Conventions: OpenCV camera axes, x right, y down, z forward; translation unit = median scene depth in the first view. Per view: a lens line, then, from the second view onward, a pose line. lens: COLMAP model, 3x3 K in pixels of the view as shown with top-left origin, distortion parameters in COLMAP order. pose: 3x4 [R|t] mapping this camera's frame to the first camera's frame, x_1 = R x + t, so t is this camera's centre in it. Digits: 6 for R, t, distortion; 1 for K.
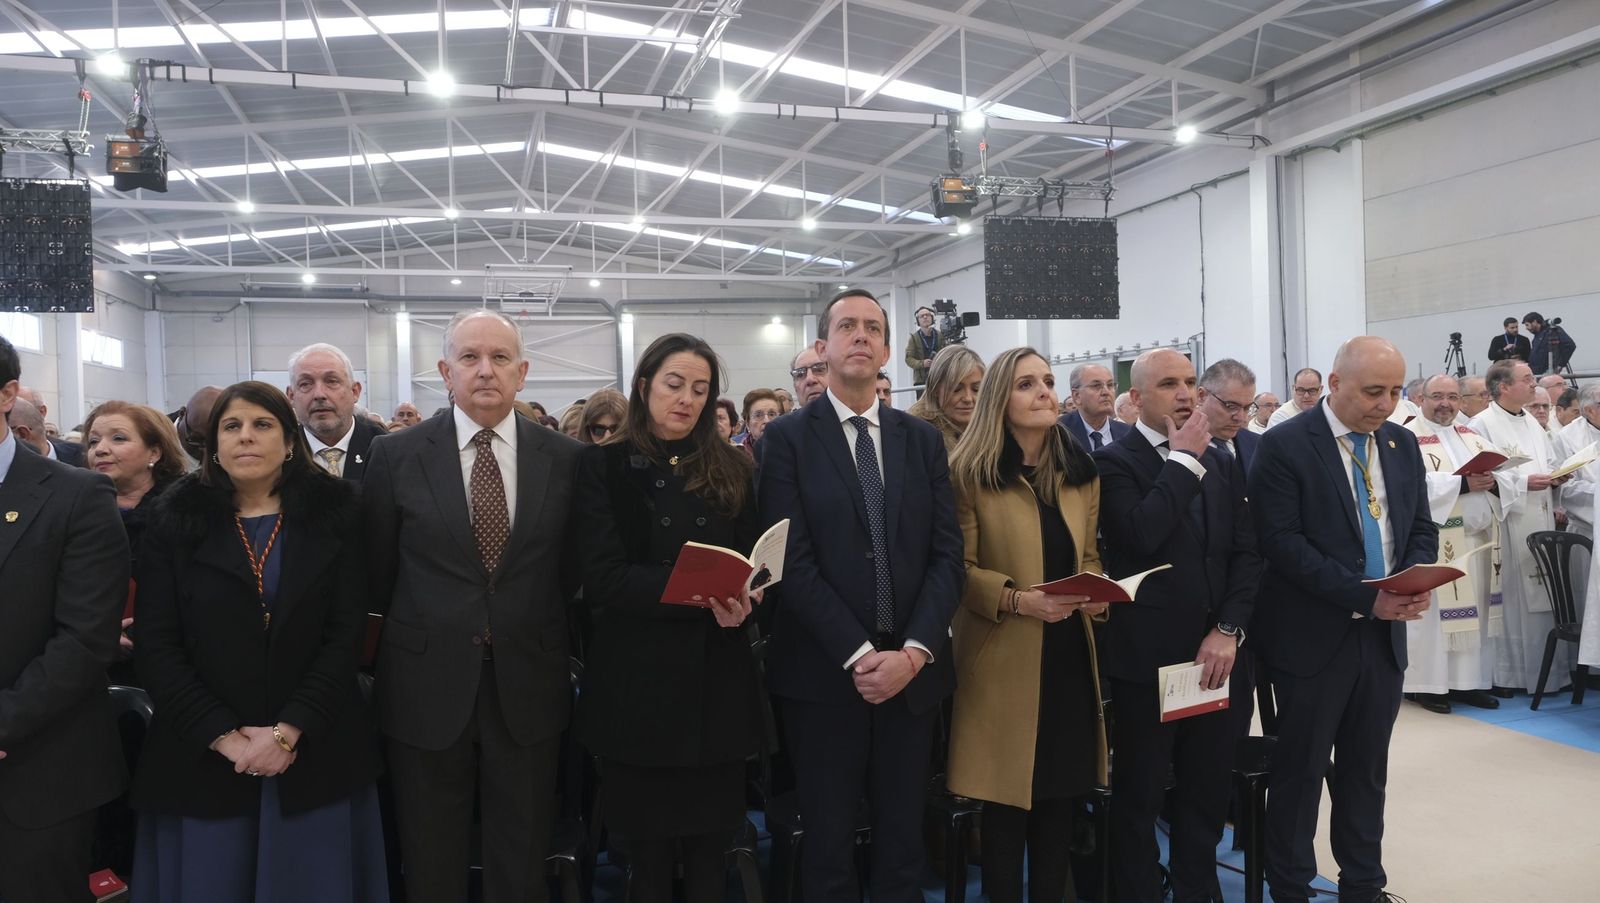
lens RADIAL K [[1094.0, 0, 800.0], [0, 1094.0, 451.5], [0, 0, 1]] dist [-0.025857, 0.019096]
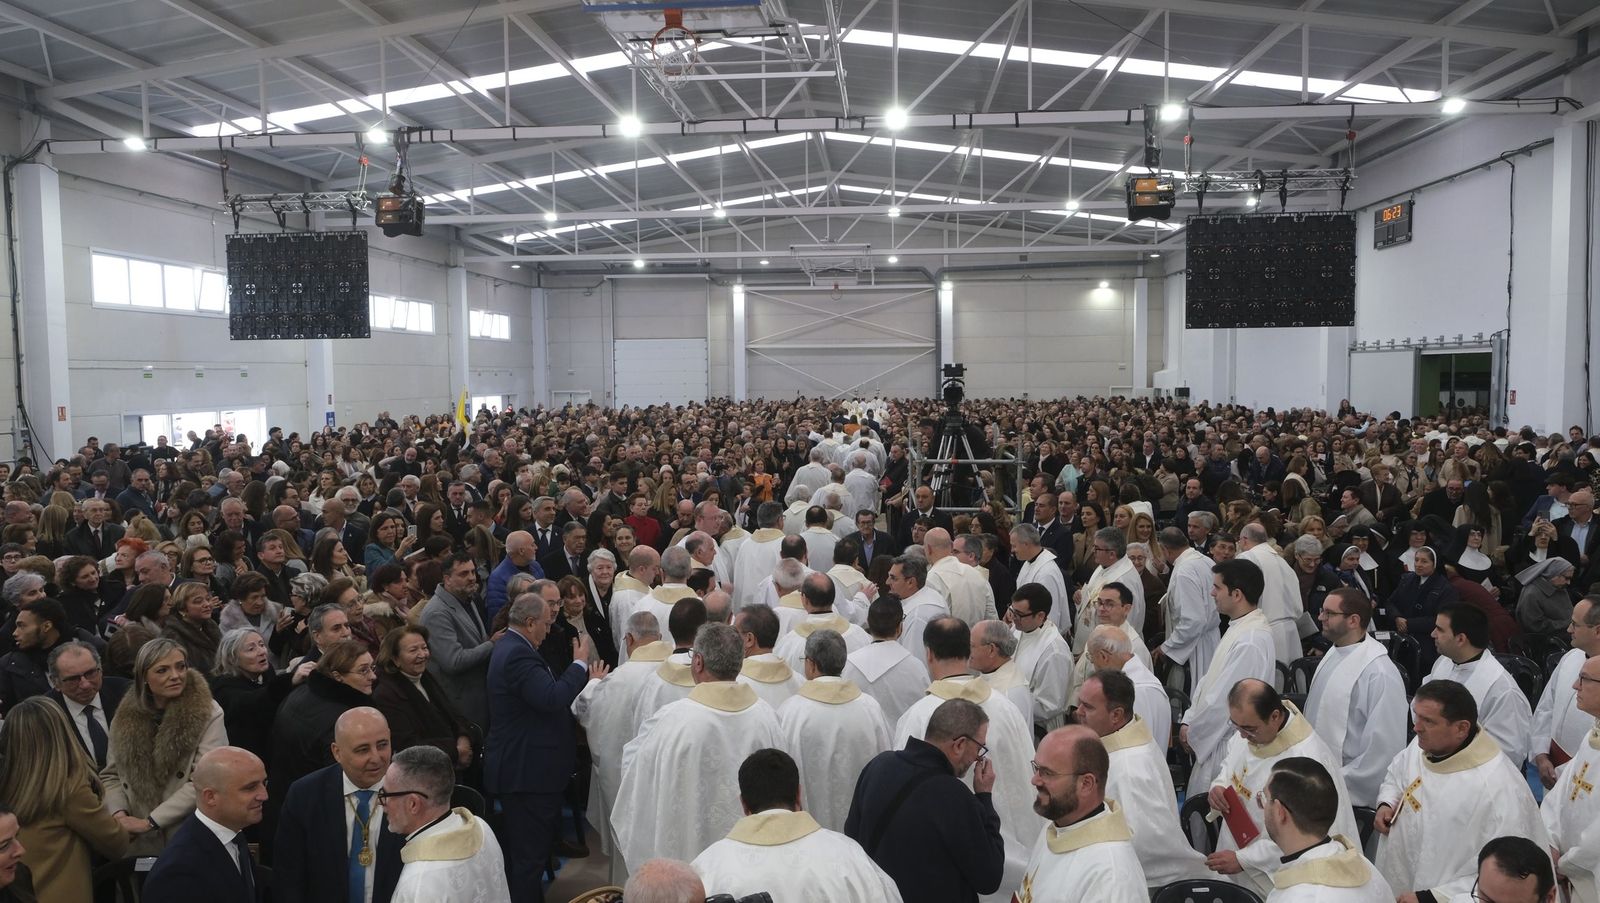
lens RADIAL K [[1094.0, 0, 800.0], [0, 1094.0, 451.5], [0, 0, 1]] dist [-0.025857, 0.019096]
pose [[0.928047, 0.042891, -0.369984, 0.176414], [-0.020683, 0.997749, 0.063785, -0.057111], [0.371888, -0.051543, 0.926846, 0.013713]]
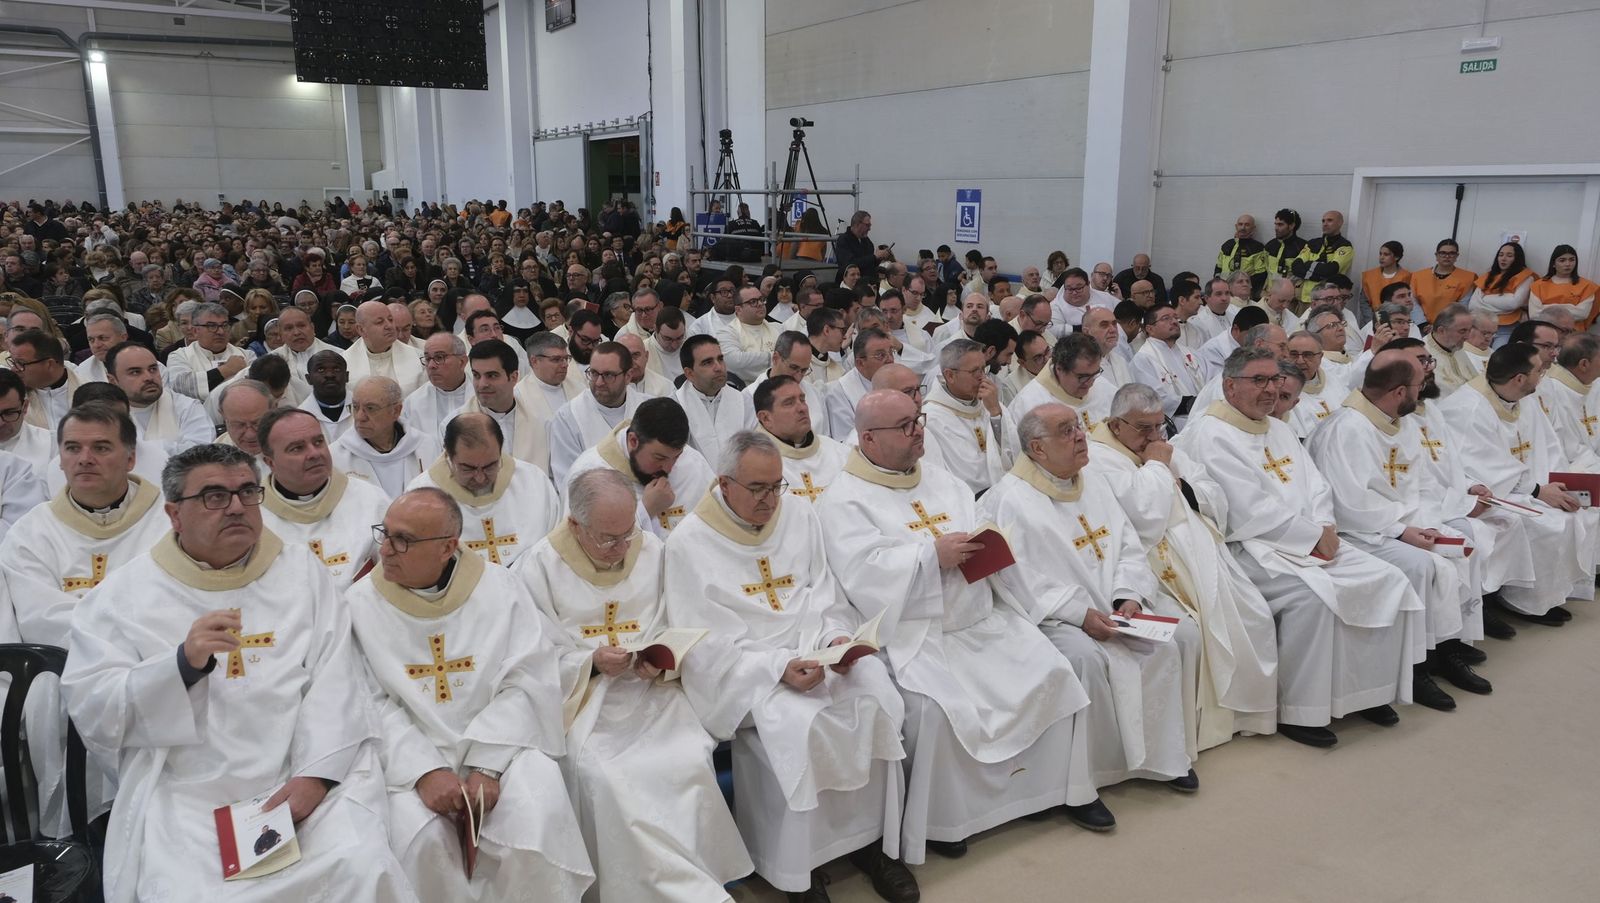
lens RADIAL K [[1094.0, 0, 800.0], [0, 1094.0, 451.5], [0, 0, 1]] dist [-0.025857, 0.019096]
pose [[0.969478, -0.025043, 0.243897, 0.266409], [-0.026255, 0.978446, 0.204829, -0.024957], [-0.243770, -0.204980, 0.947924, 0.090262]]
